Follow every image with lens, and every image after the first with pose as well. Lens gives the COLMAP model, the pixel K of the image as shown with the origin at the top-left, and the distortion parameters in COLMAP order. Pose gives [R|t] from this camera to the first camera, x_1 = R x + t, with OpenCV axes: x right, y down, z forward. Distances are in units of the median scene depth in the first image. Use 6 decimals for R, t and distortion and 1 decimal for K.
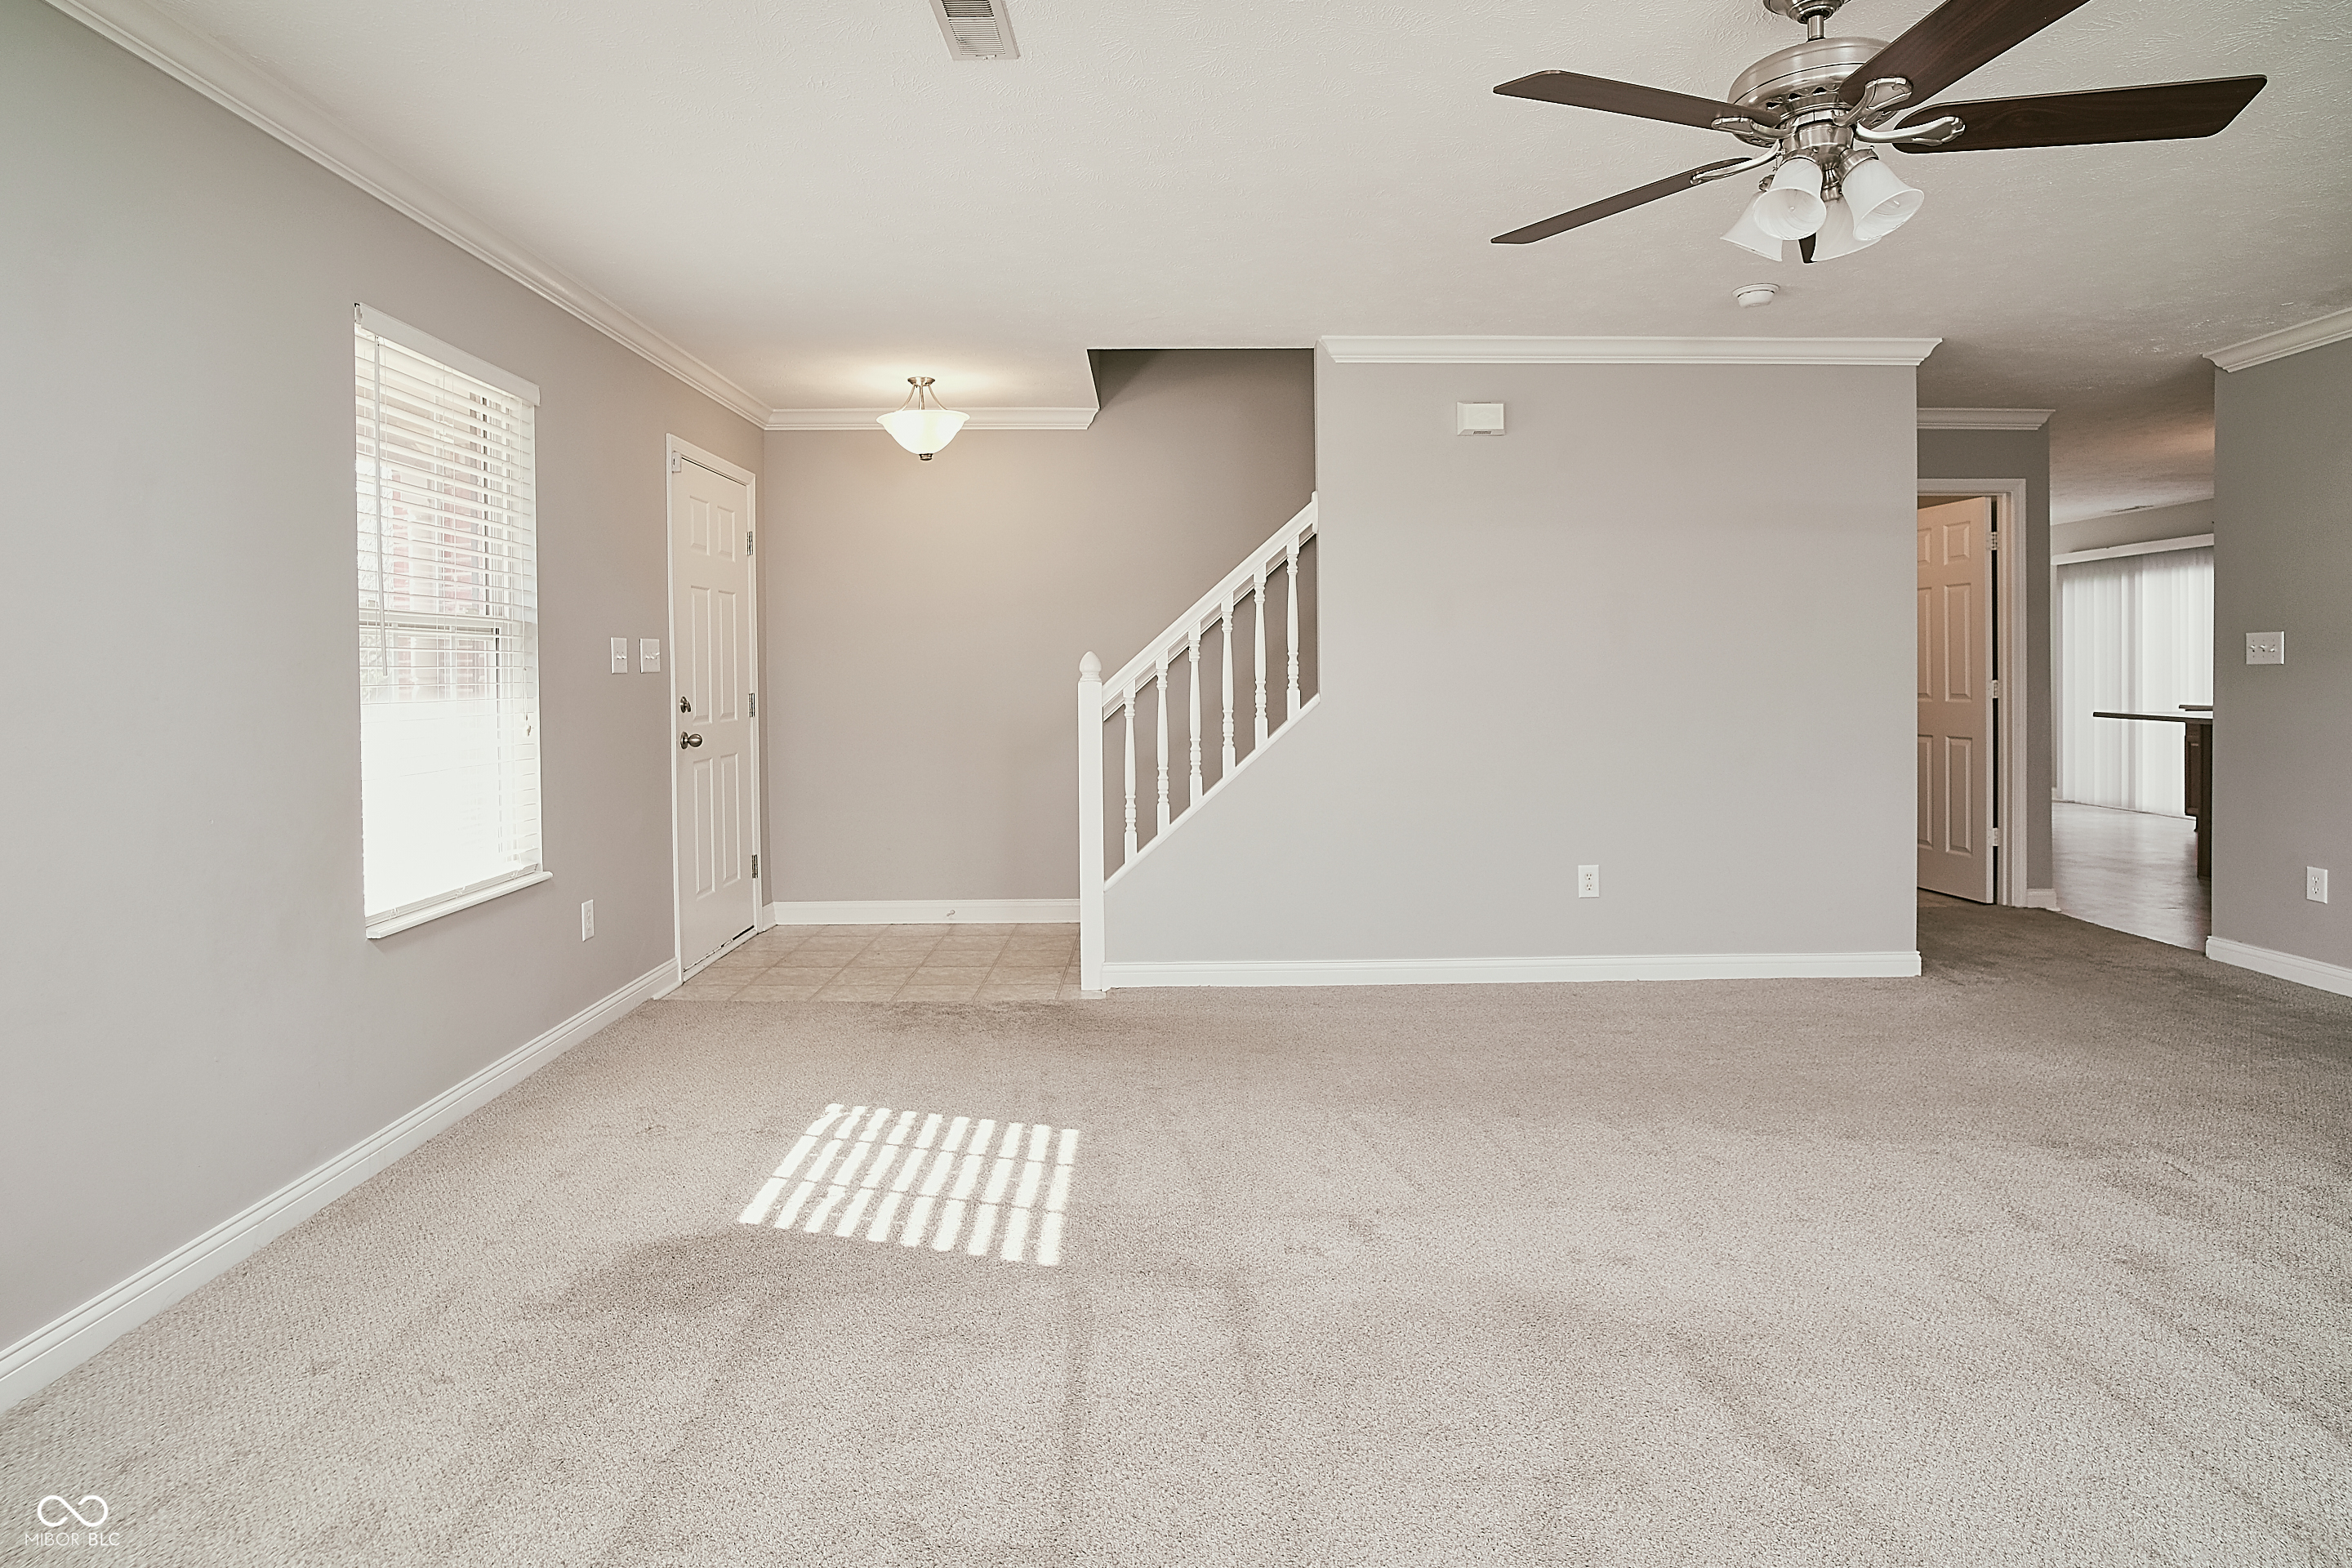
lens RADIAL K [[1310.1, 0, 1184.3], [0, 1310.1, 684.1], [0, 0, 1]] dist [-0.057877, 0.040894]
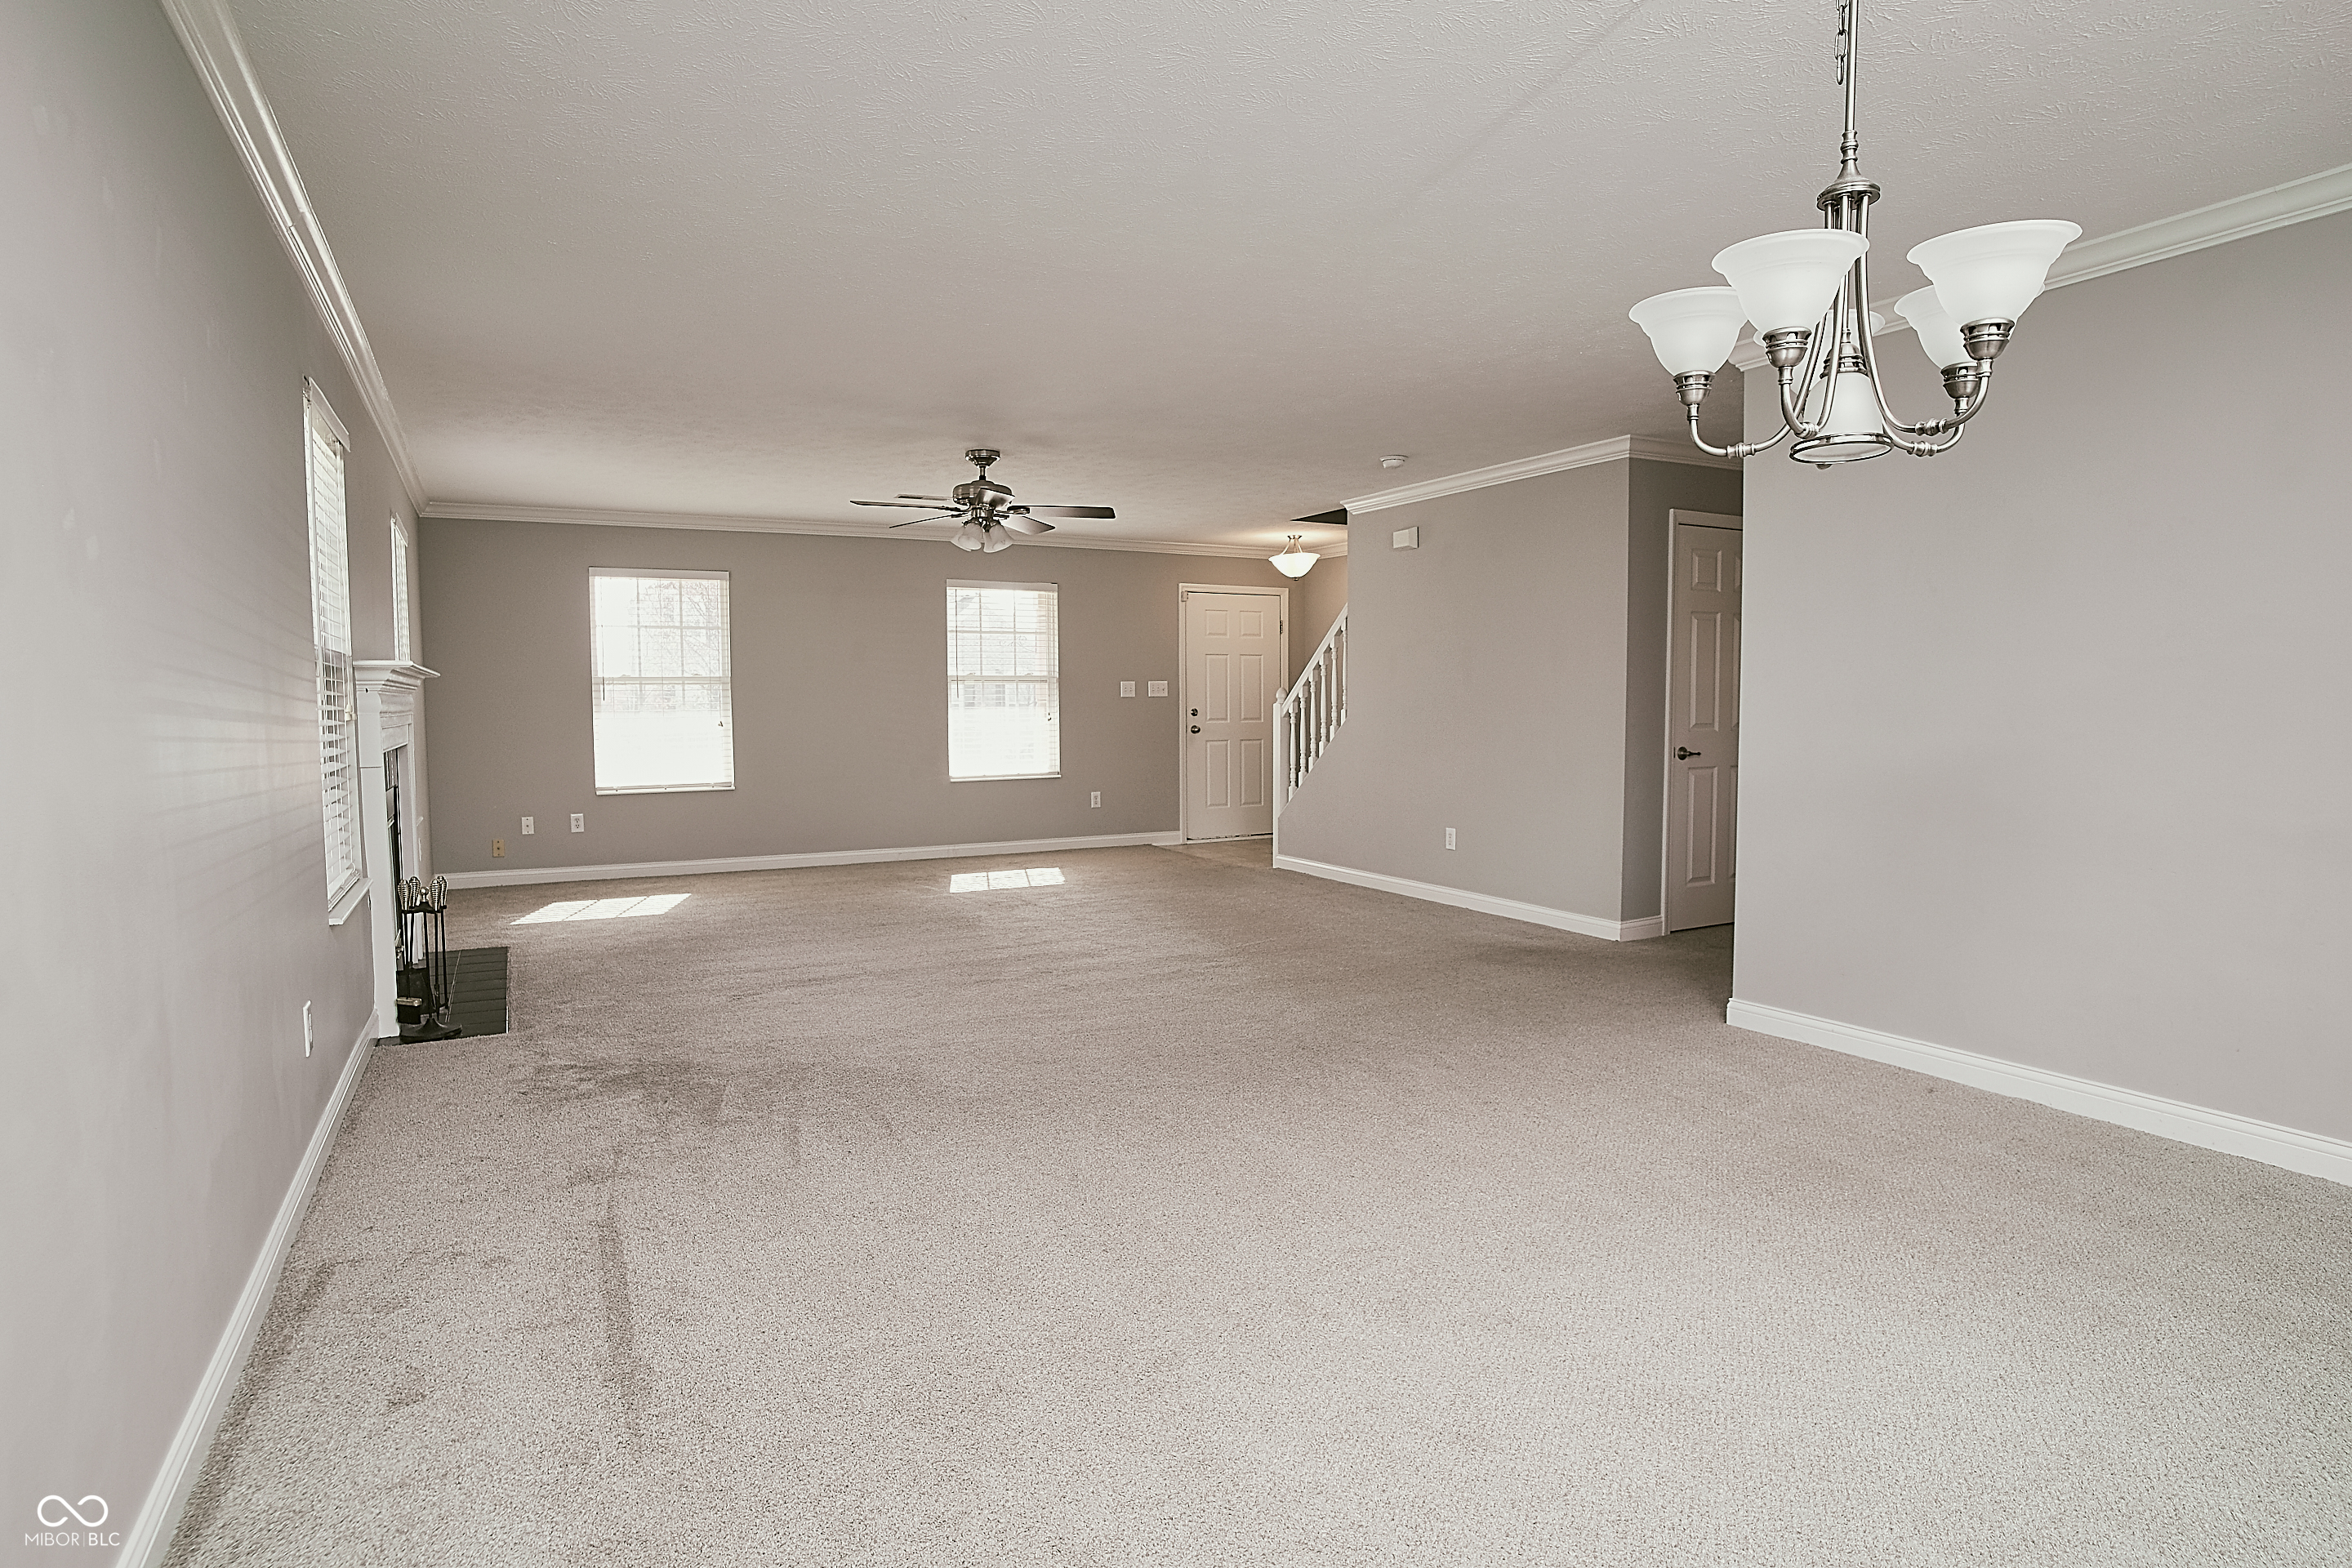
lens RADIAL K [[1288.3, 0, 1176.0], [0, 1288.3, 784.0], [0, 0, 1]] dist [-0.016181, -0.000522]
pose [[0.457513, 0.066618, -0.886704, 1.490054], [-0.011823, 0.997557, 0.068847, -0.011807], [0.889124, -0.021015, 0.457183, 0.032123]]
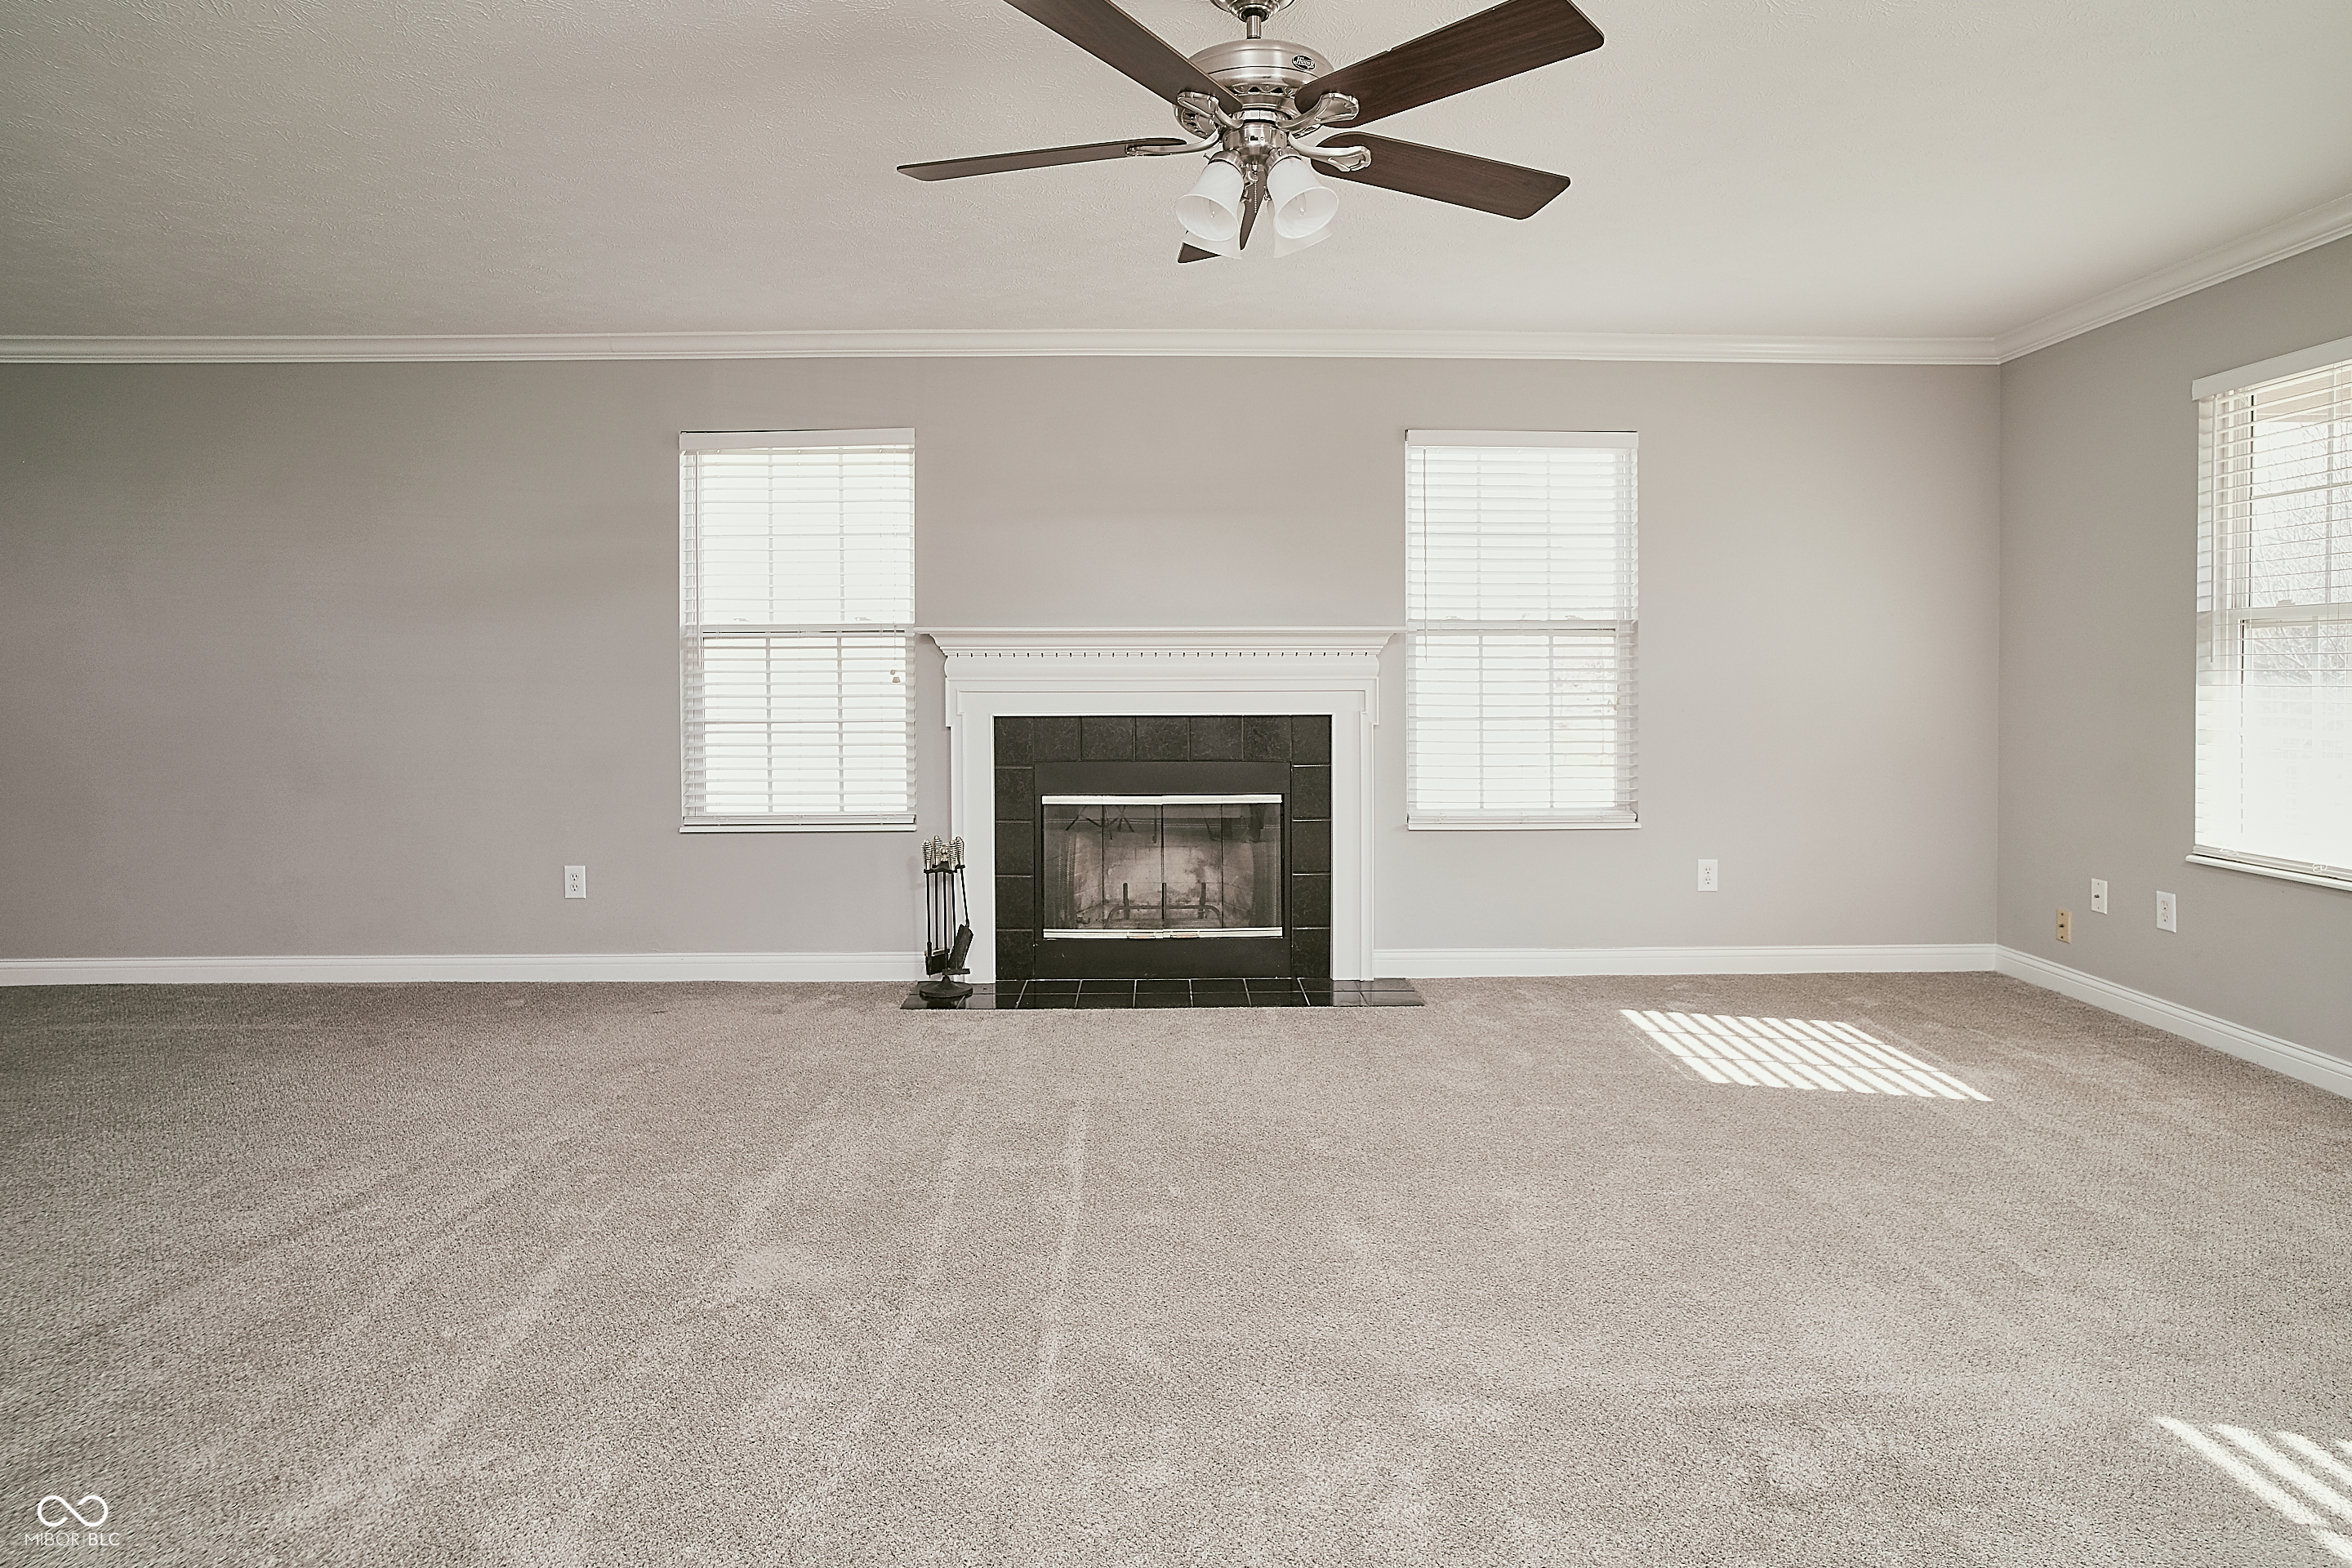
lens RADIAL K [[1310.1, 0, 1184.3], [0, 1310.1, 684.1], [0, 0, 1]] dist [-0.057877, 0.040894]
pose [[-0.999922, 0.012482, 0.000586, 0.255436], [0.012493, 0.999511, 0.028648, -0.014845], [-0.000229, 0.028653, -0.999589, 0.936438]]
